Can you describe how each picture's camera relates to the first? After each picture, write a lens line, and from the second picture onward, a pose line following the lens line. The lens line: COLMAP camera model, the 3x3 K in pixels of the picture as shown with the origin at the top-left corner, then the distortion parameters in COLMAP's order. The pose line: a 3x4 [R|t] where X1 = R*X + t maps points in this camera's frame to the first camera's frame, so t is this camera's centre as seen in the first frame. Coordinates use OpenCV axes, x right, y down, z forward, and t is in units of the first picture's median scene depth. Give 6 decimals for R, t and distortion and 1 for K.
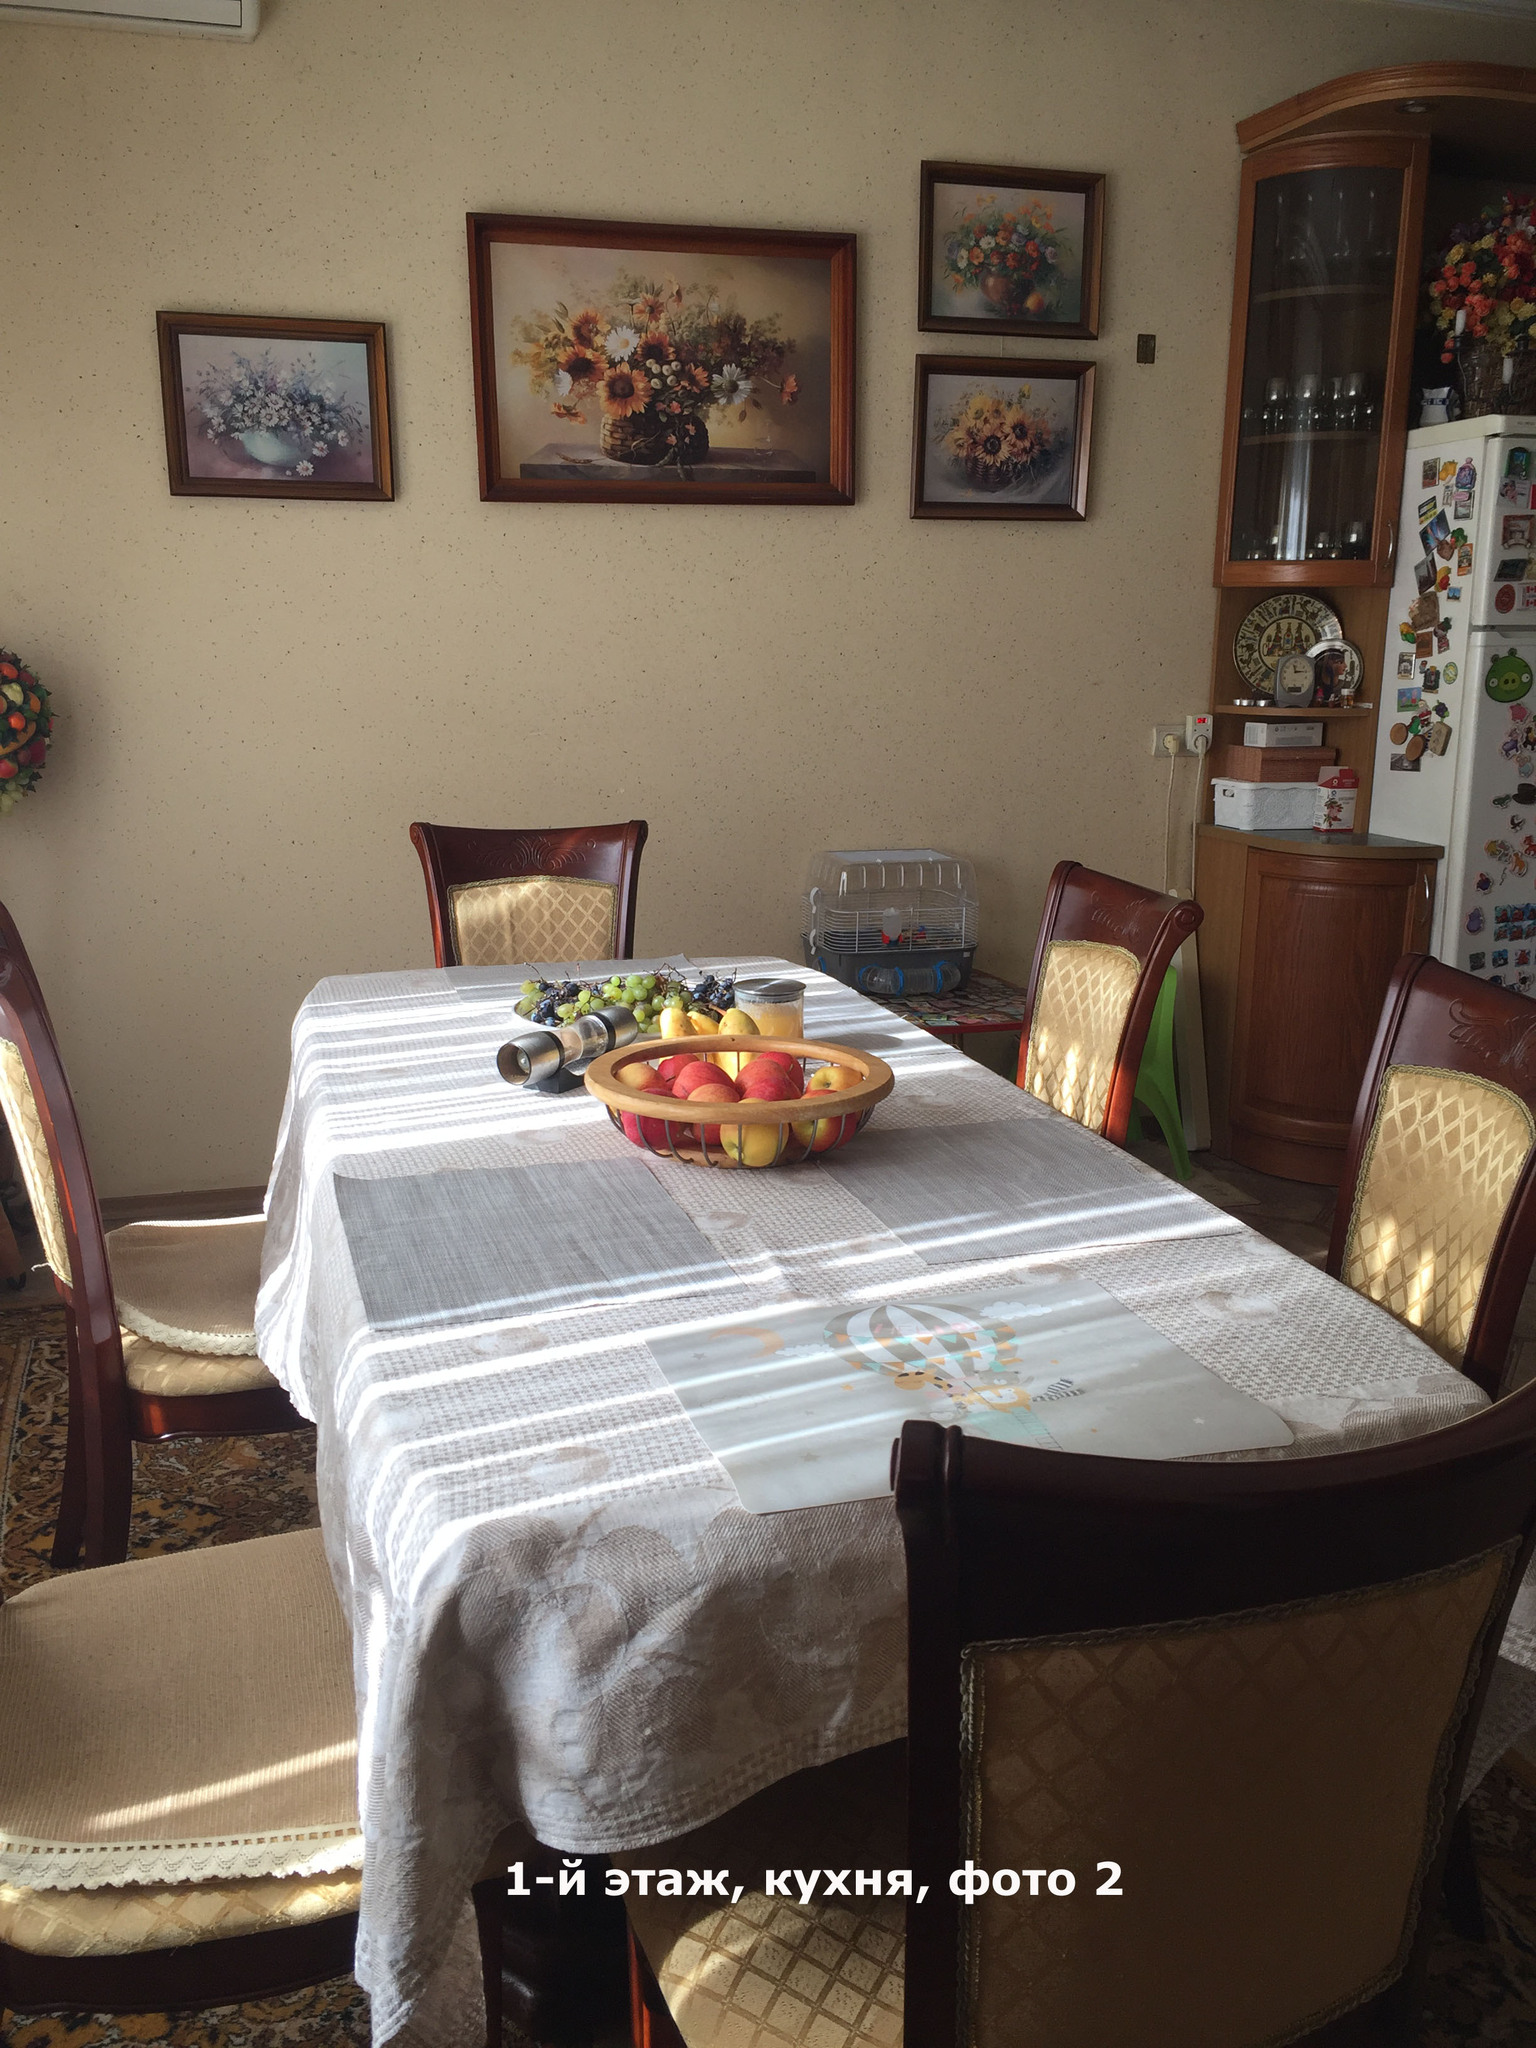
lens RADIAL K [[1760.6, 0, 770.9], [0, 1760.6, 1026.4], [0, 0, 1]] dist [0.057799, -0.074519]
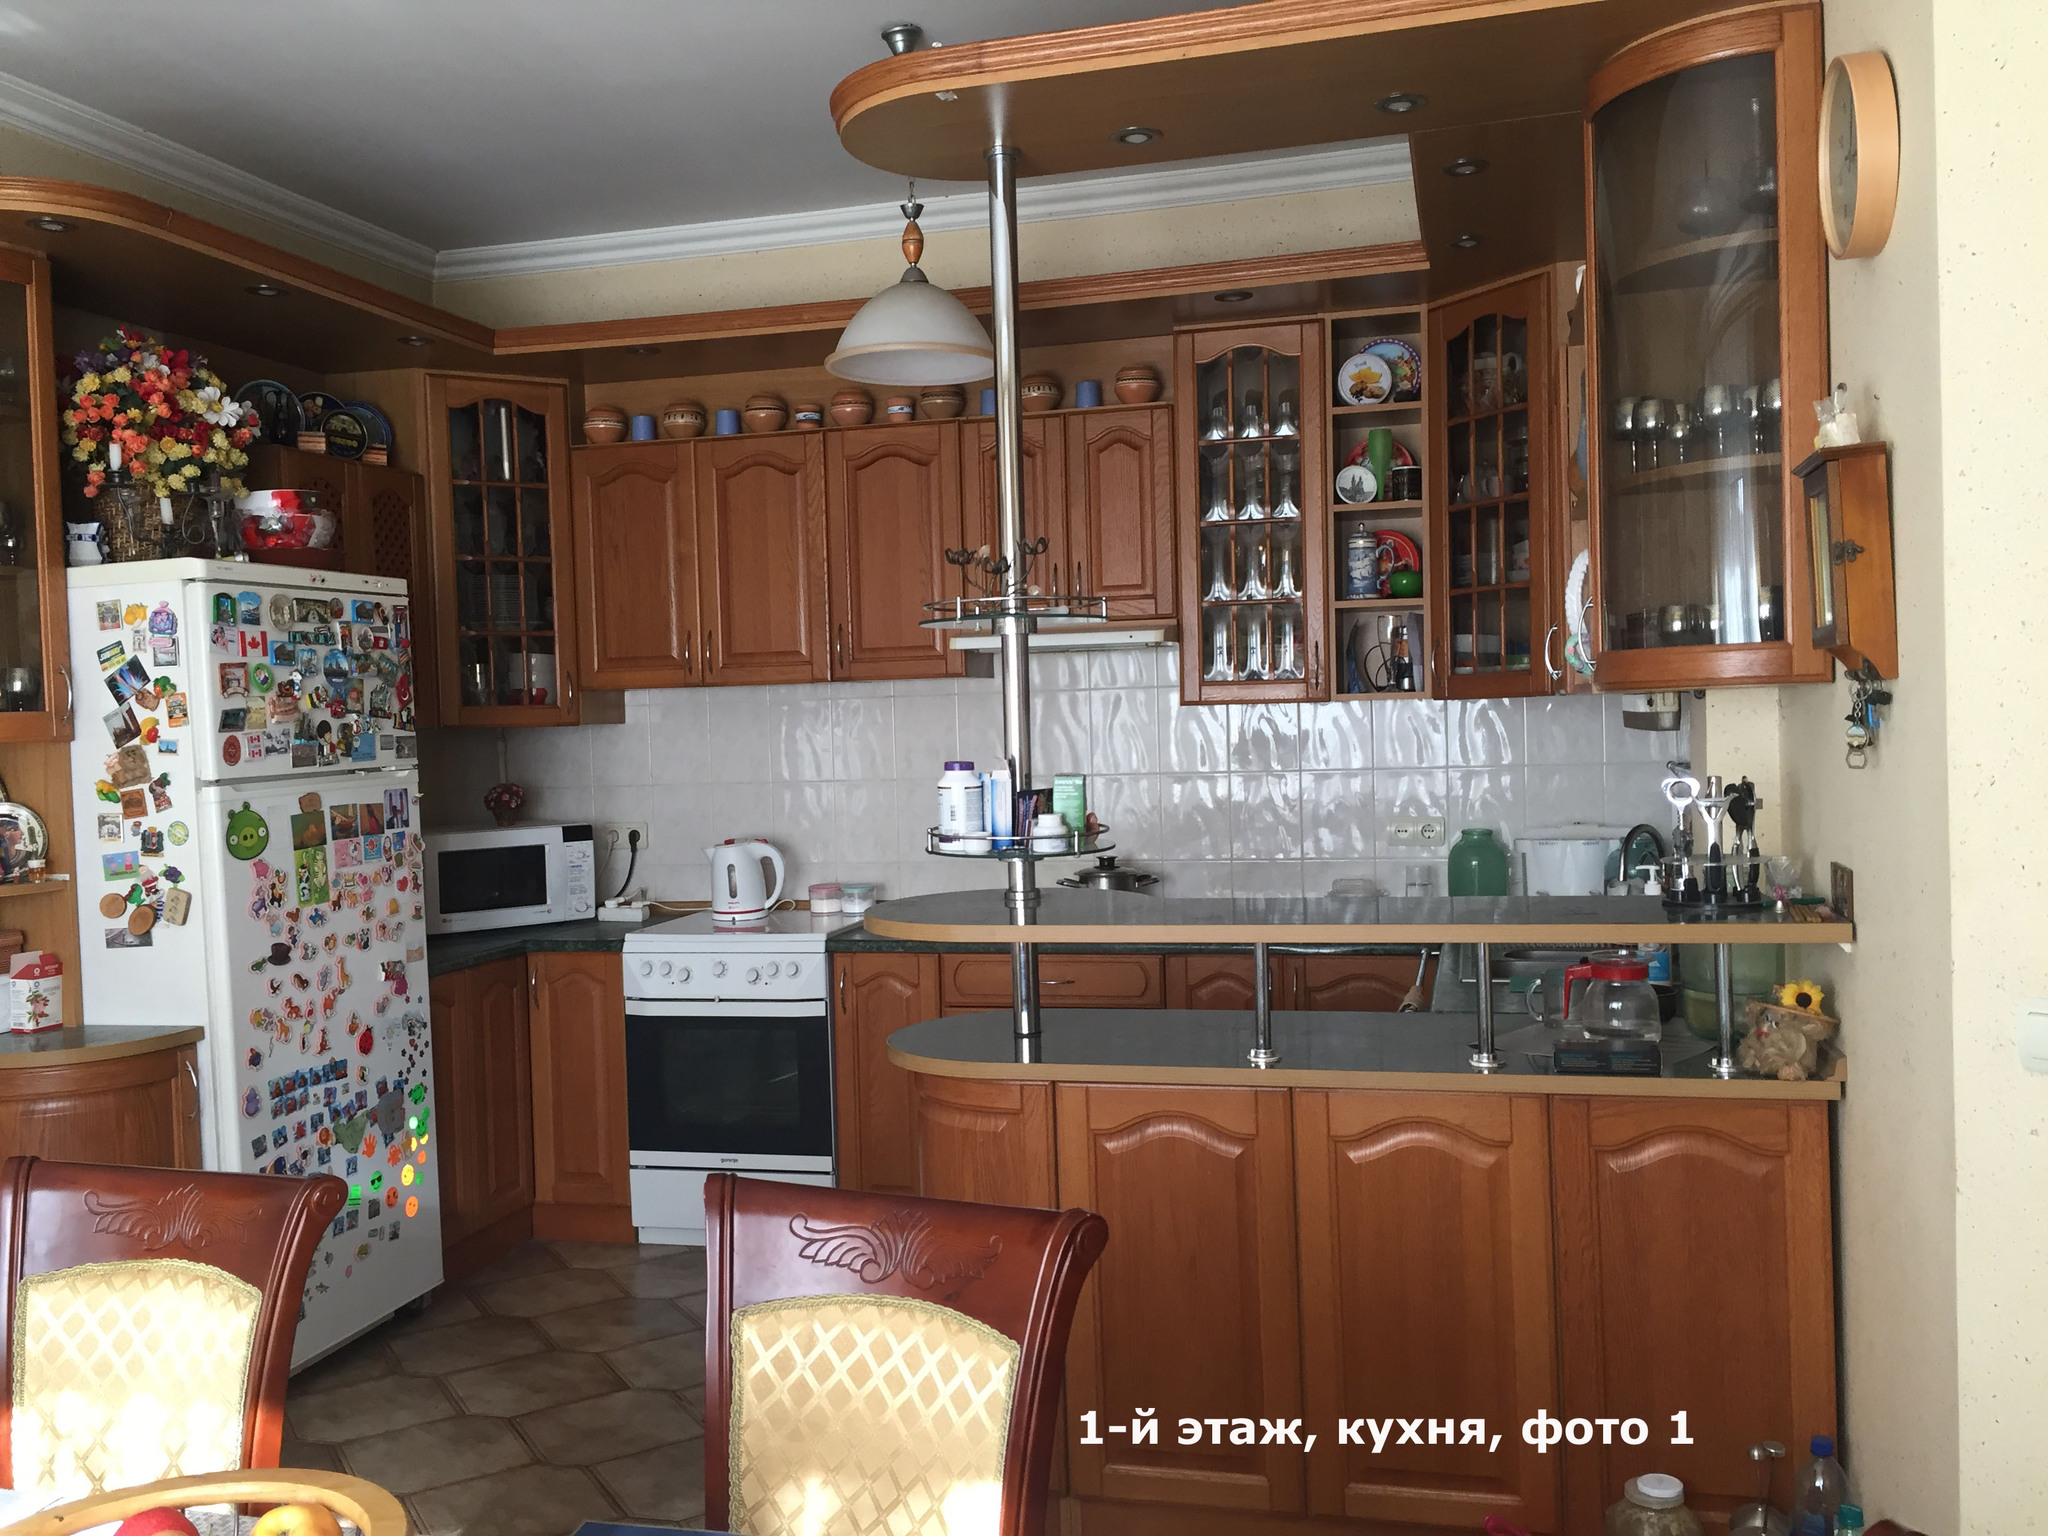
lens RADIAL K [[1760.6, 0, 1025.1], [0, 1760.6, 767.1], [0, 0, 1]] dist [0.057799, -0.074519]
pose [[0.526036, -0.056538, 0.848581, -0.144616], [0.226333, 0.971111, -0.075603, -0.067770], [-0.819792, 0.231832, 0.523636, 0.179452]]
